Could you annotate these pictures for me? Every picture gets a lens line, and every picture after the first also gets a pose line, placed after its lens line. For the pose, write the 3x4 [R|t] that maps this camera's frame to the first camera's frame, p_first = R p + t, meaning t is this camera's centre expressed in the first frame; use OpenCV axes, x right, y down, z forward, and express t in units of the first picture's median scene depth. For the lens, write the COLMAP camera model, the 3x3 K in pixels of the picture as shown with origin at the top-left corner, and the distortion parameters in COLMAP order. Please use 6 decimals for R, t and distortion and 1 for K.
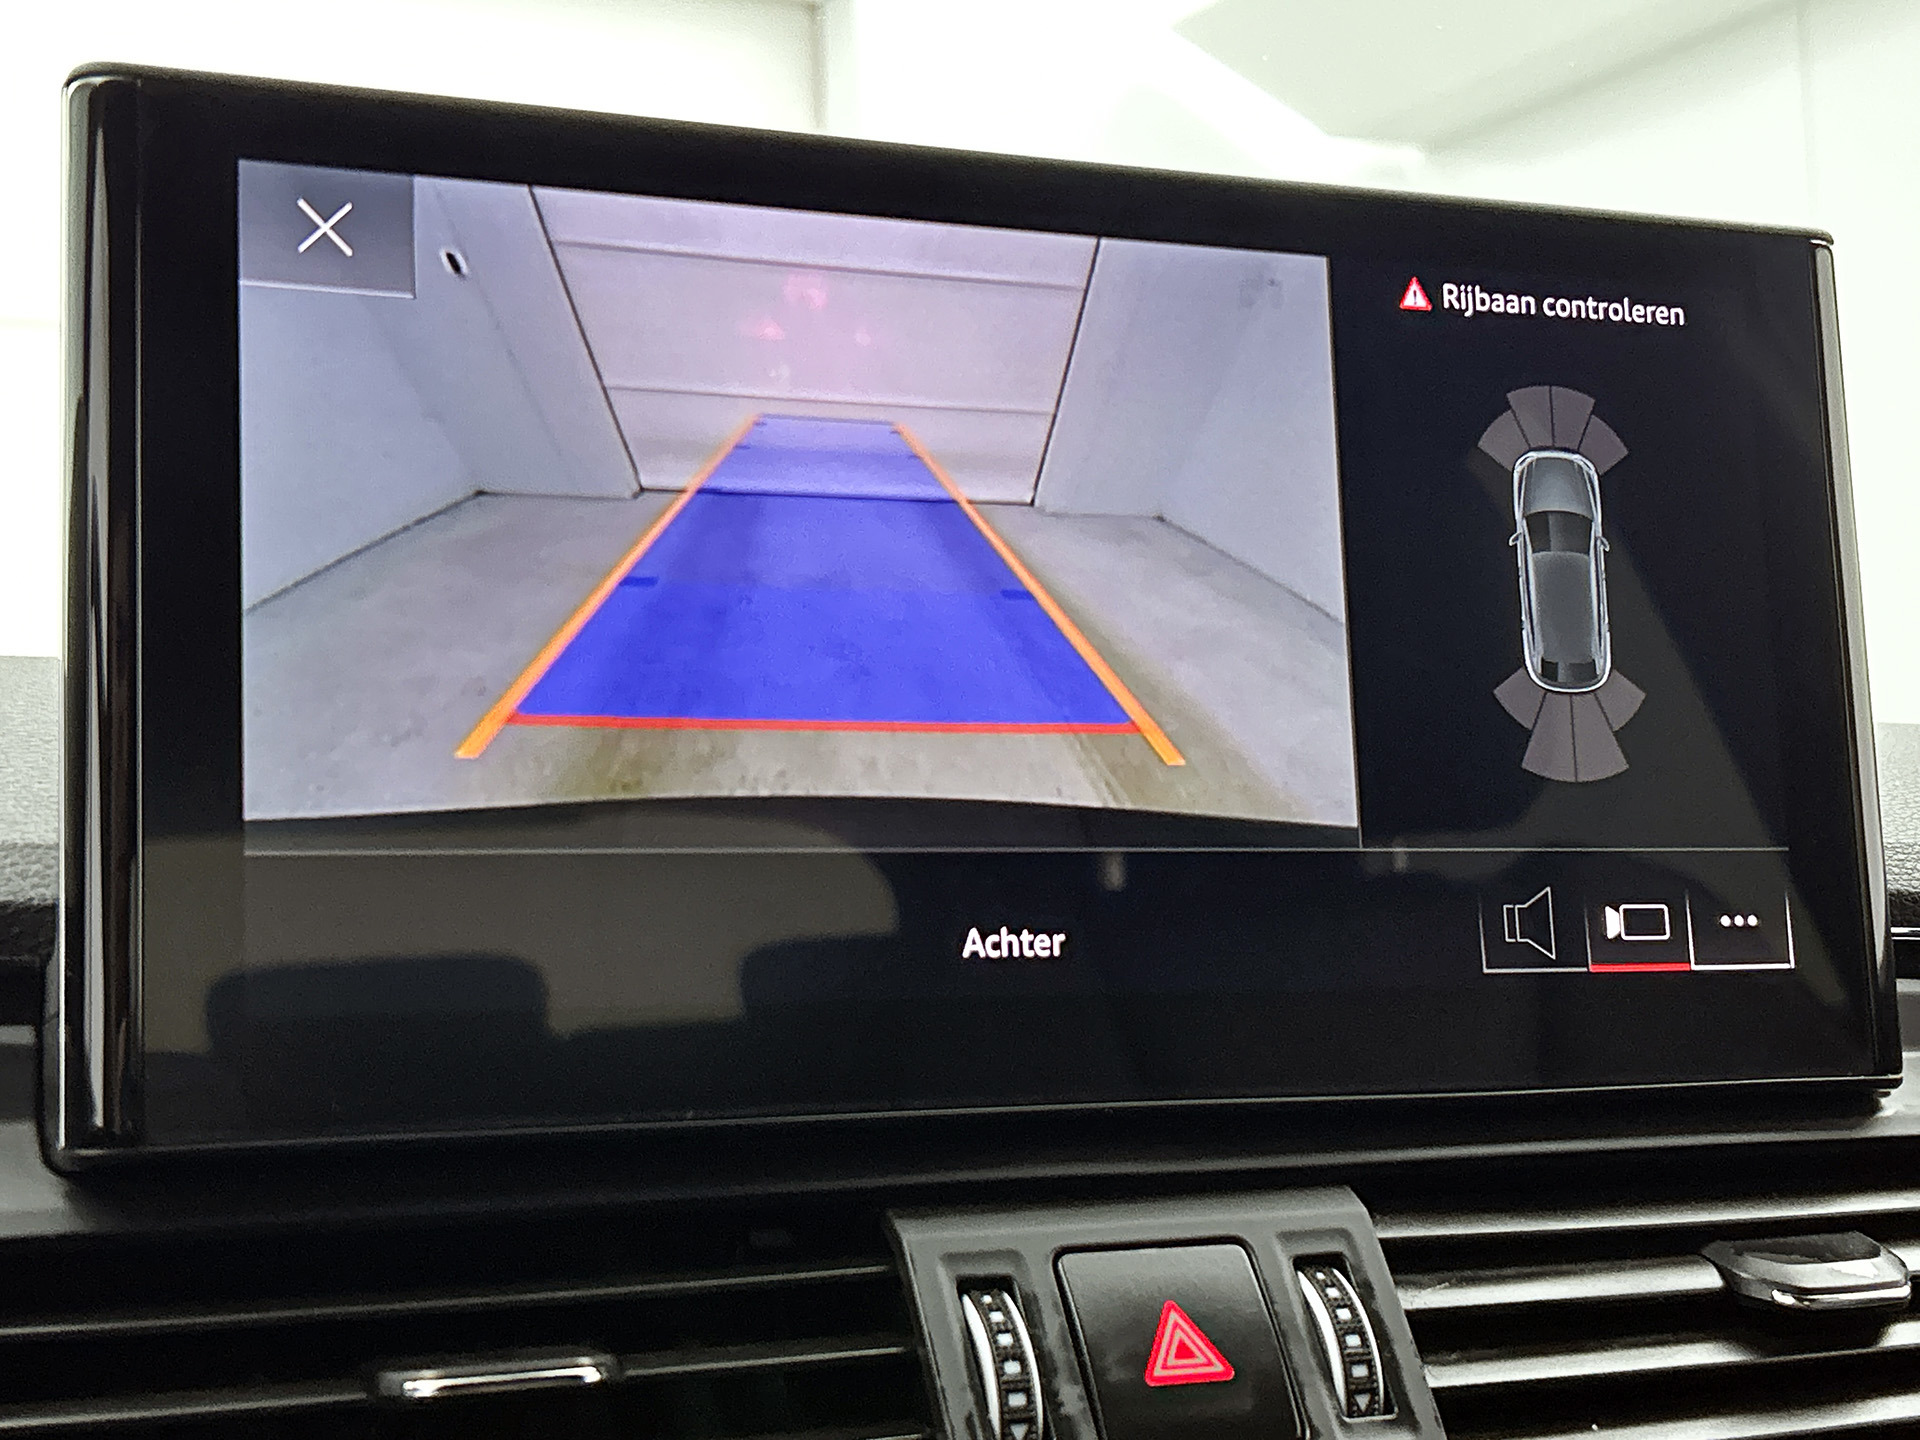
lens RADIAL K [[2868.2, 0, 966.3], [0, 2868.2, 708.6], [0, 0, 1]] dist [0.203823, -0.749349]
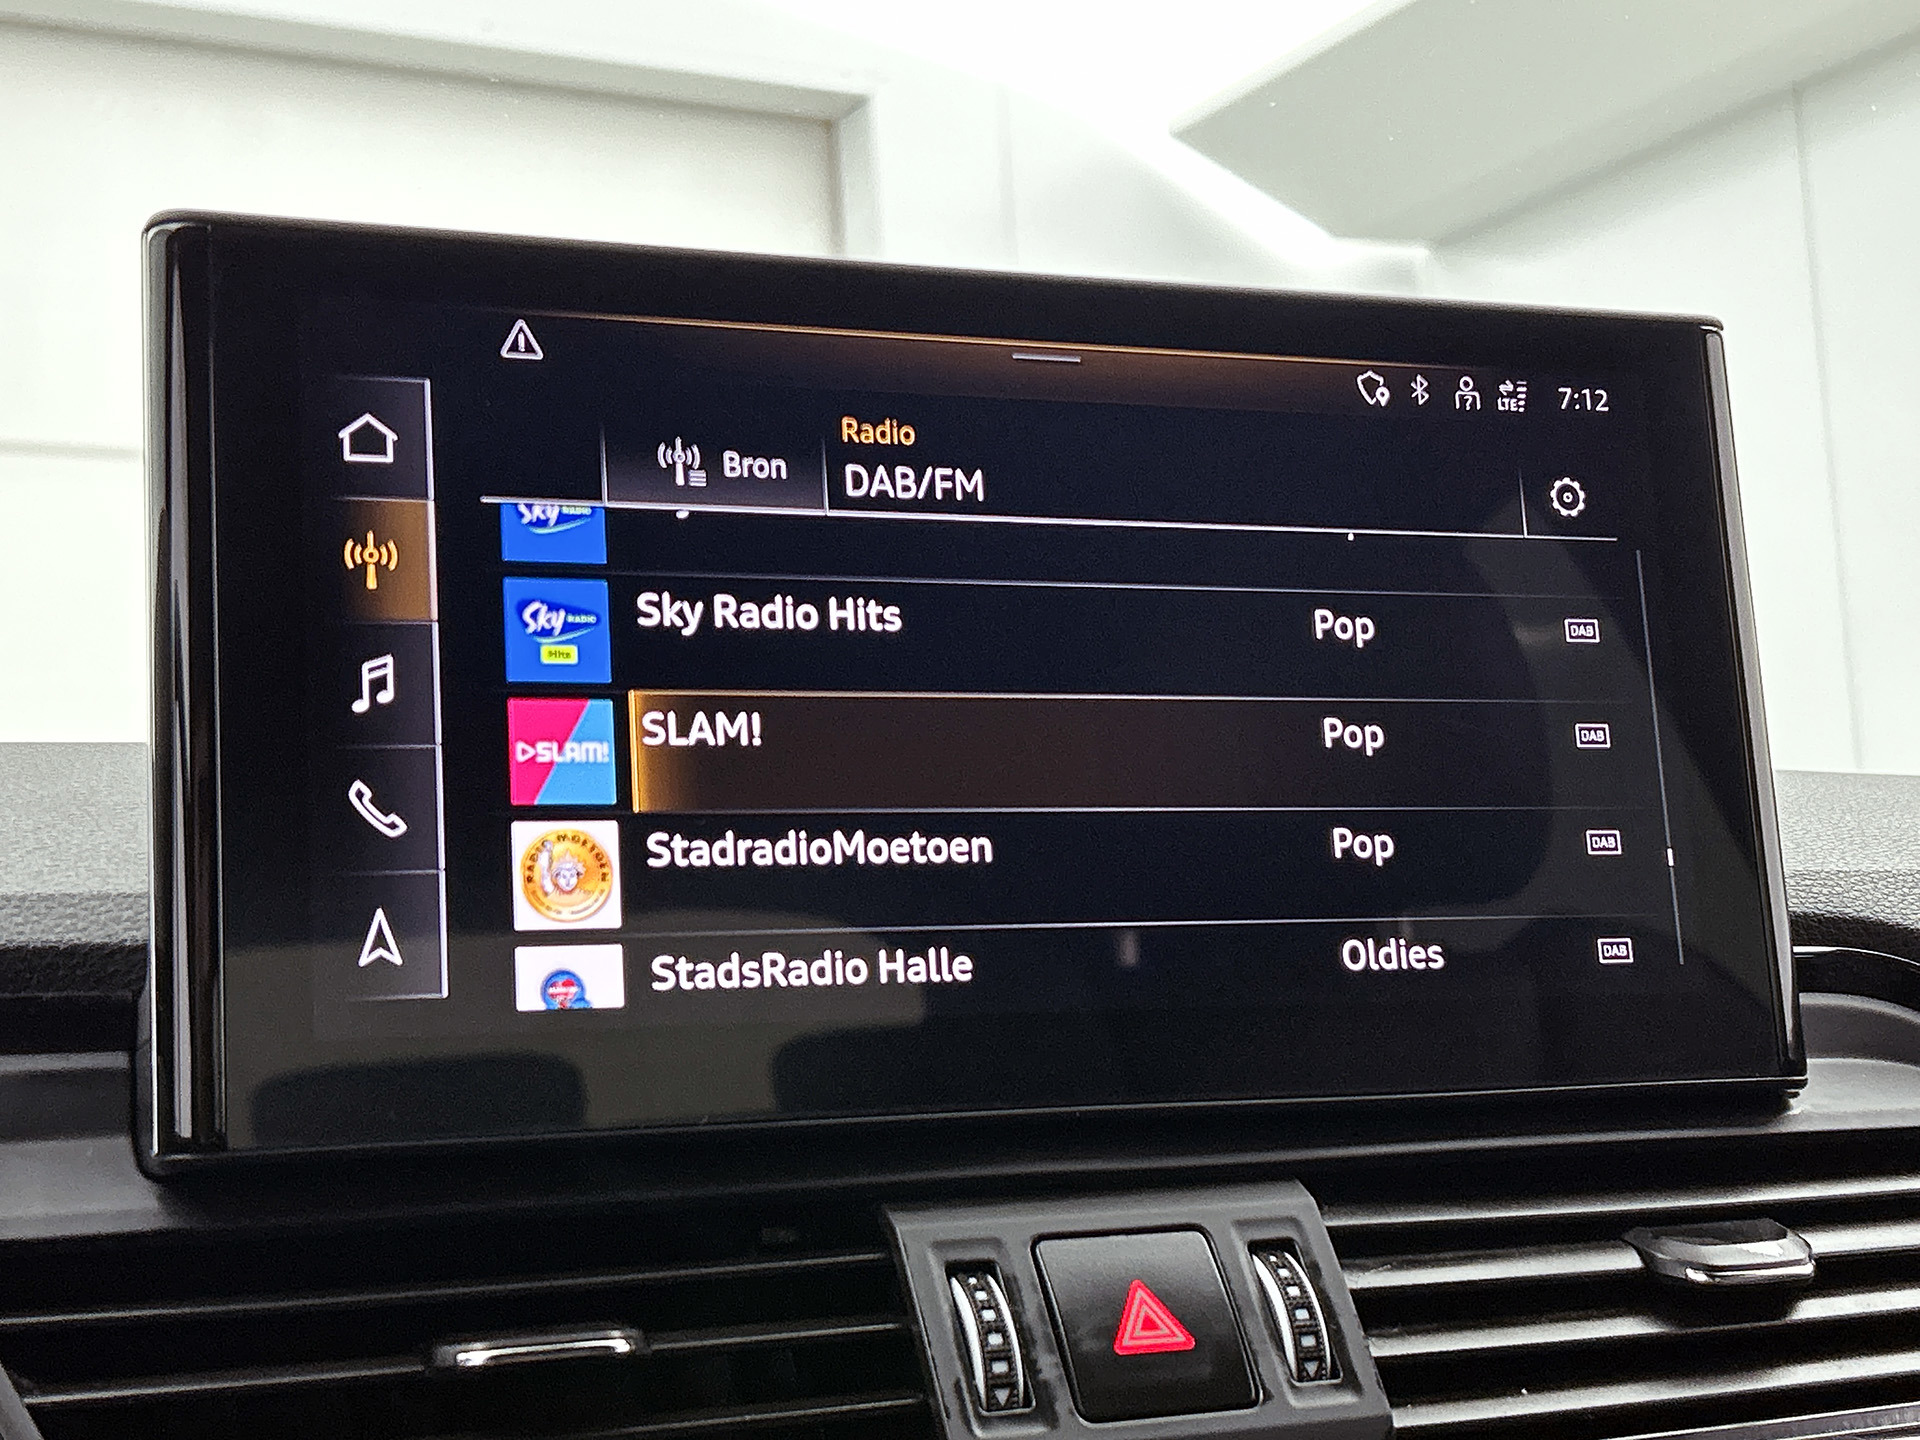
lens RADIAL K [[2876.4, 0, 956.2], [0, 2876.4, 689.0], [0, 0, 1]] dist [0.209116, -0.816816]
pose [[0.999627, -0.023805, -0.013384, 0.021096], [0.023213, 0.998816, -0.042745, 0.022150], [0.014385, 0.042418, 0.998996, -0.133873]]
